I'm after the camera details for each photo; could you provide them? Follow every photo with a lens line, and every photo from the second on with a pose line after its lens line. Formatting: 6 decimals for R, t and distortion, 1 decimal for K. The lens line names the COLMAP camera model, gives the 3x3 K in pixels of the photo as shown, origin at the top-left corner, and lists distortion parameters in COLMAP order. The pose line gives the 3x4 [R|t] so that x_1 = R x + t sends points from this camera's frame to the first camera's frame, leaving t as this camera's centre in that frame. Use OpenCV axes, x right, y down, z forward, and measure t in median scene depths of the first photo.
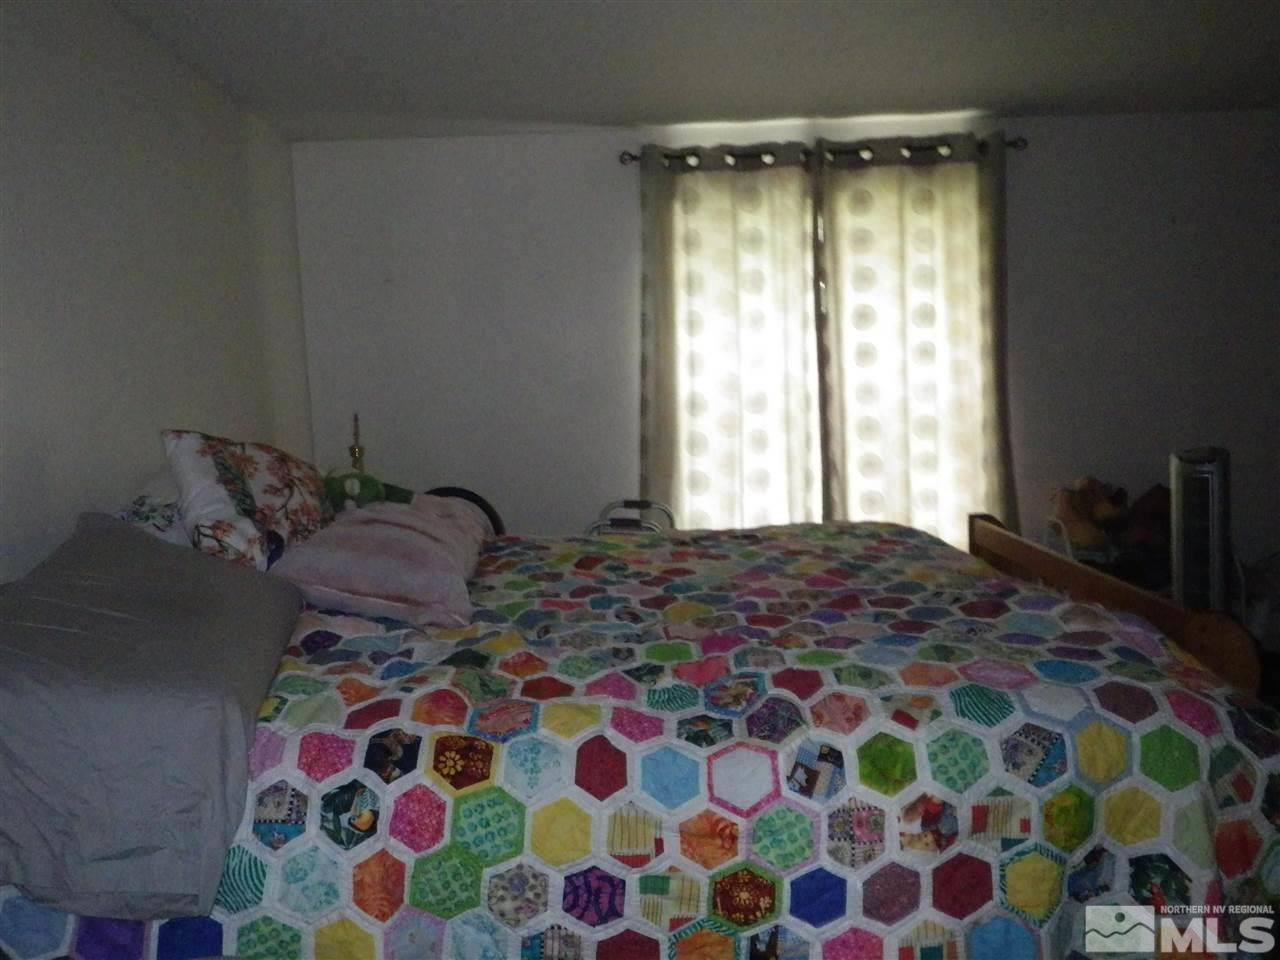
lens RADIAL K [[1076.0, 0, 640.0], [0, 1076.0, 480.0], [0, 0, 1]] dist [0.008722, 0.011601]
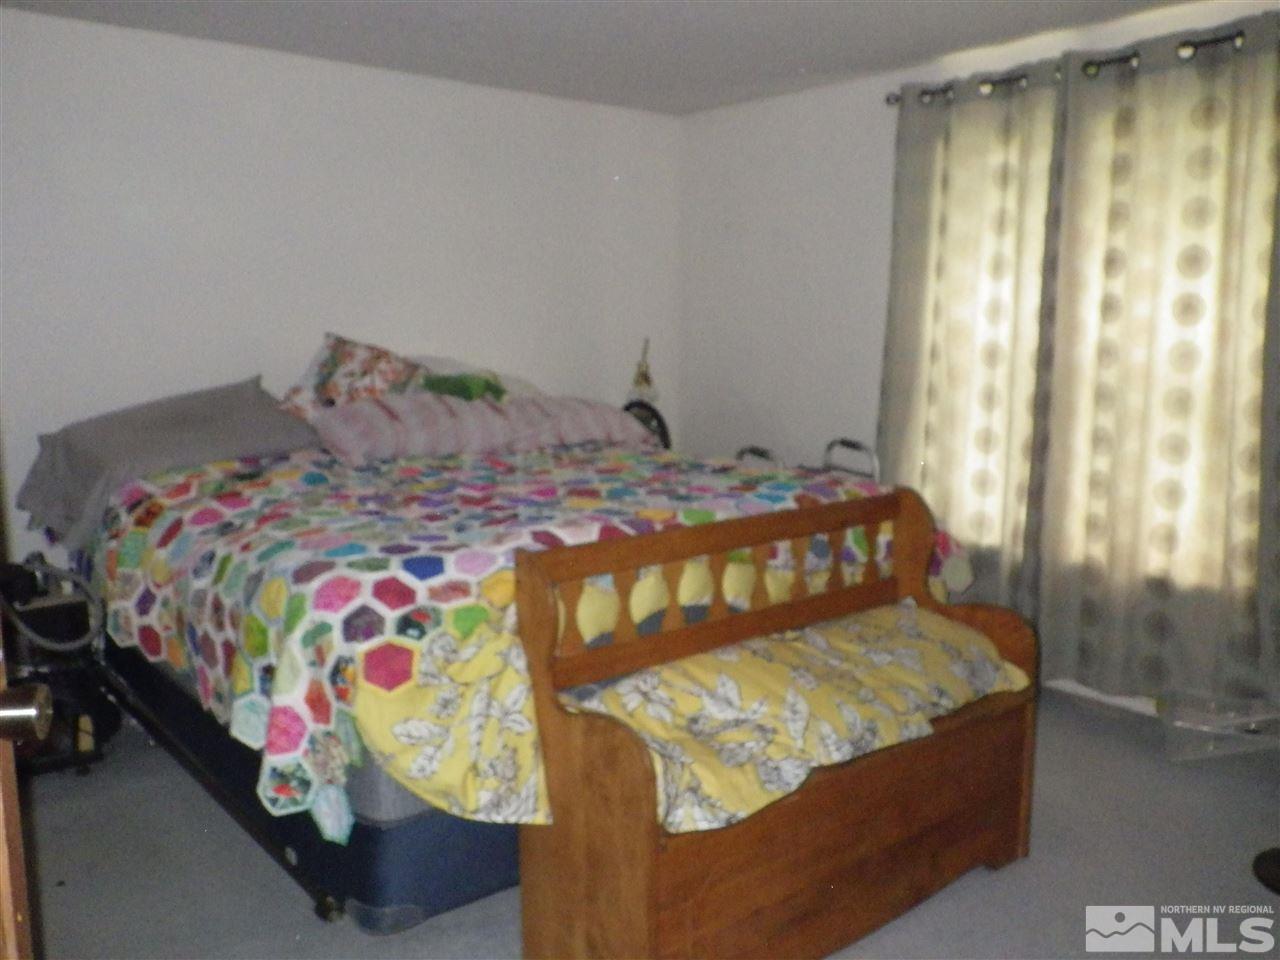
lens RADIAL K [[1076.0, 0, 640.0], [0, 1076.0, 480.0], [0, 0, 1]] dist [0.008722, 0.011601]
pose [[0.614824, 0.164642, -0.771287, 0.663947], [-0.117152, 0.986183, 0.117128, -0.040897], [0.779914, 0.018345, 0.625617, 0.197425]]
